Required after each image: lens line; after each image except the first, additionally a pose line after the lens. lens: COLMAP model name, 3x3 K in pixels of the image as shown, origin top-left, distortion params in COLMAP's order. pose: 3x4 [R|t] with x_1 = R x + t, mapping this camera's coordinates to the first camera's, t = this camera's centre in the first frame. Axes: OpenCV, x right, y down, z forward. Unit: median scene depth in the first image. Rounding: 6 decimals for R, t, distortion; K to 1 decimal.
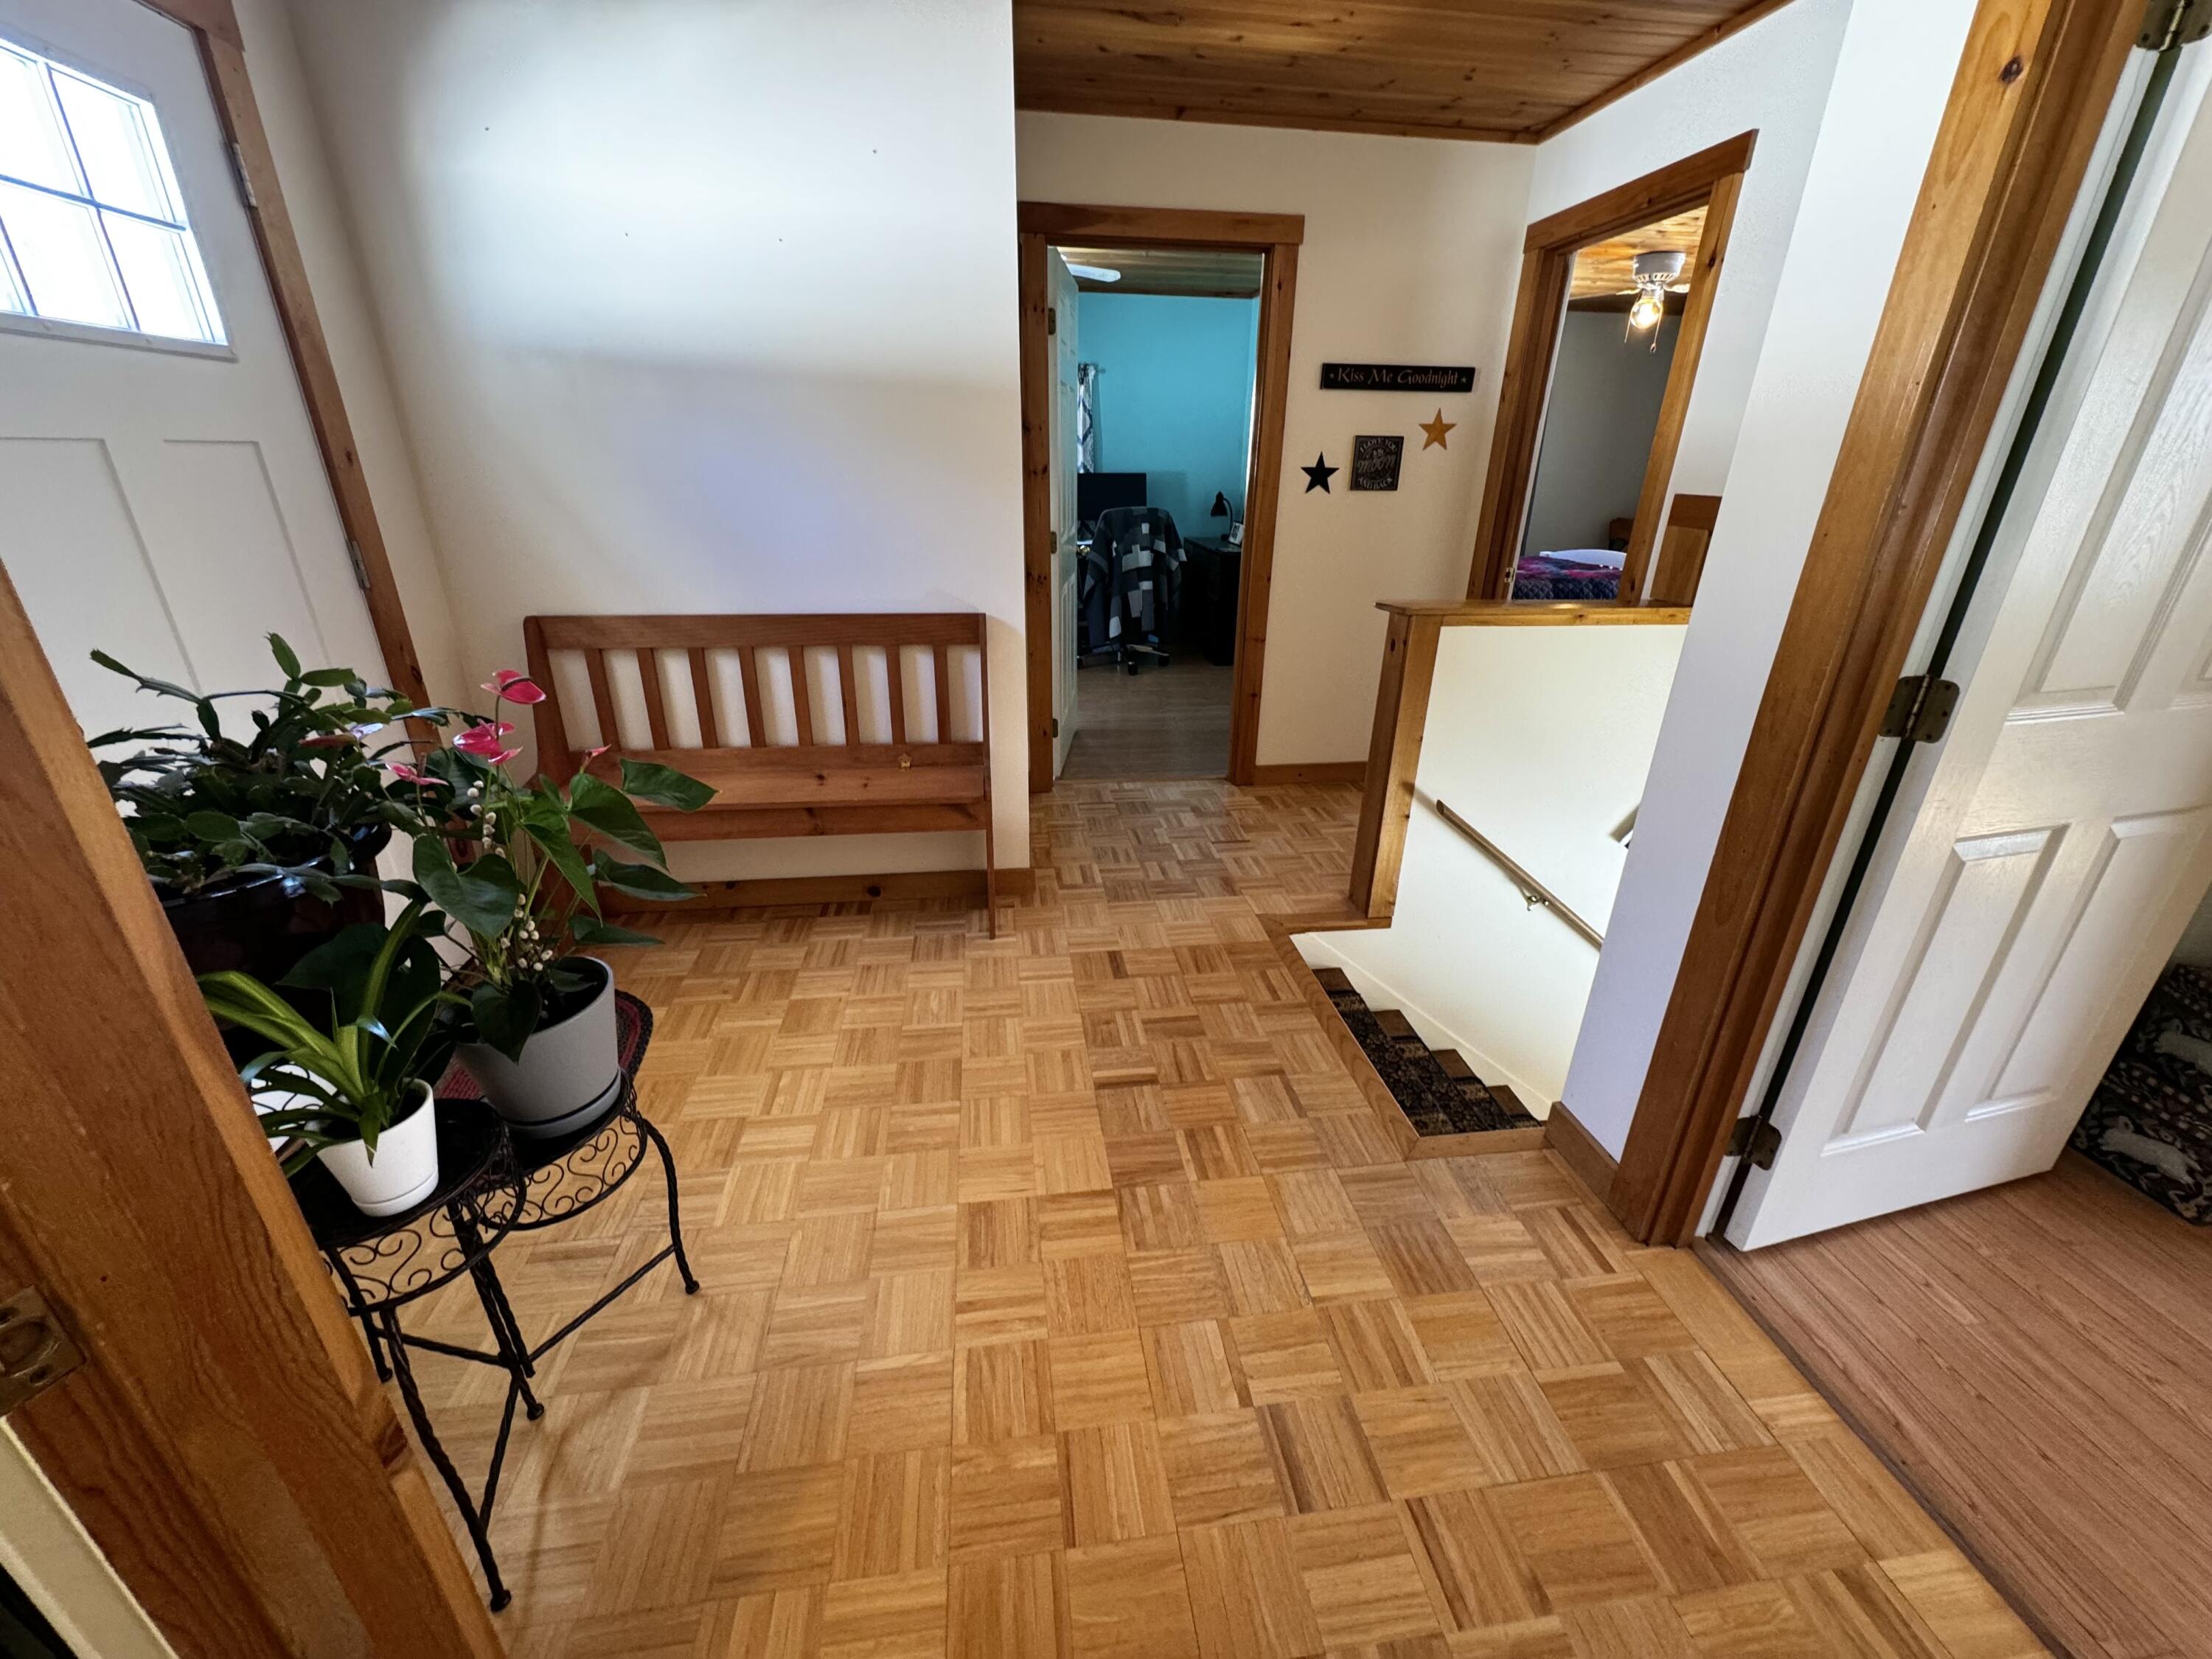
lens RADIAL K [[881.1, 0, 1105.9], [0, 881.1, 830.1], [0, 0, 1]] dist [-0.000201, 0.000156]
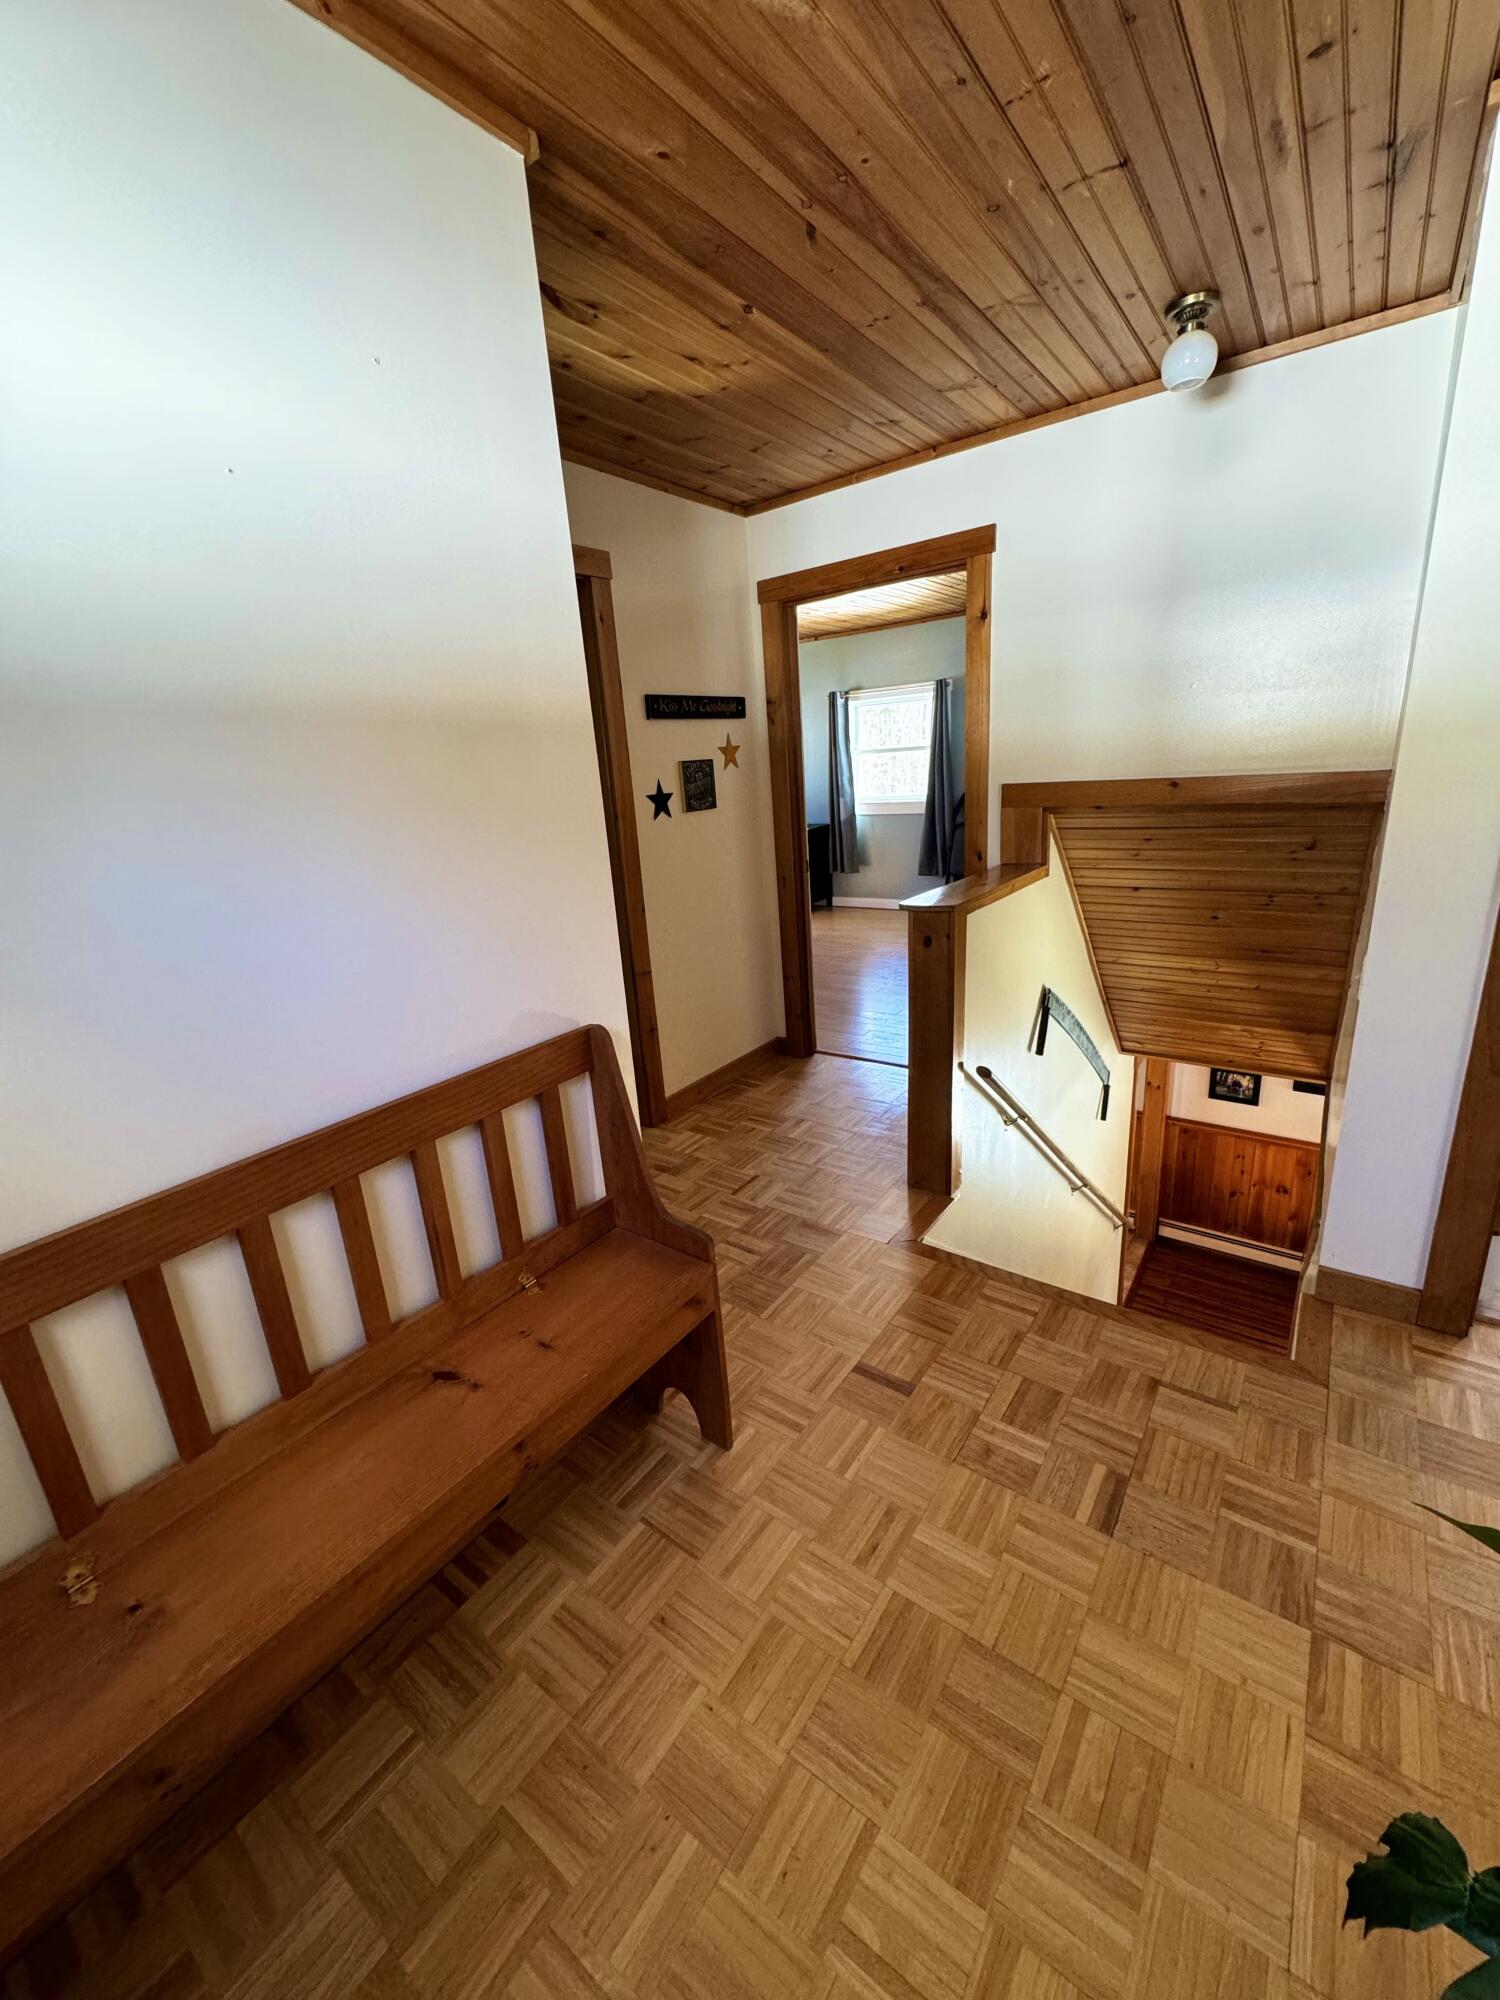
lens RADIAL K [[796.7, 0, 744.8], [0, 796.7, 1000.5], [0, 0, 1]] dist [-0.000201, 0.000156]
pose [[0.694581, -0.266555, 0.668211, -0.384860], [0.353222, 0.935520, 0.006026, -0.182558], [-0.626731, 0.231842, 0.743948, 0.360146]]
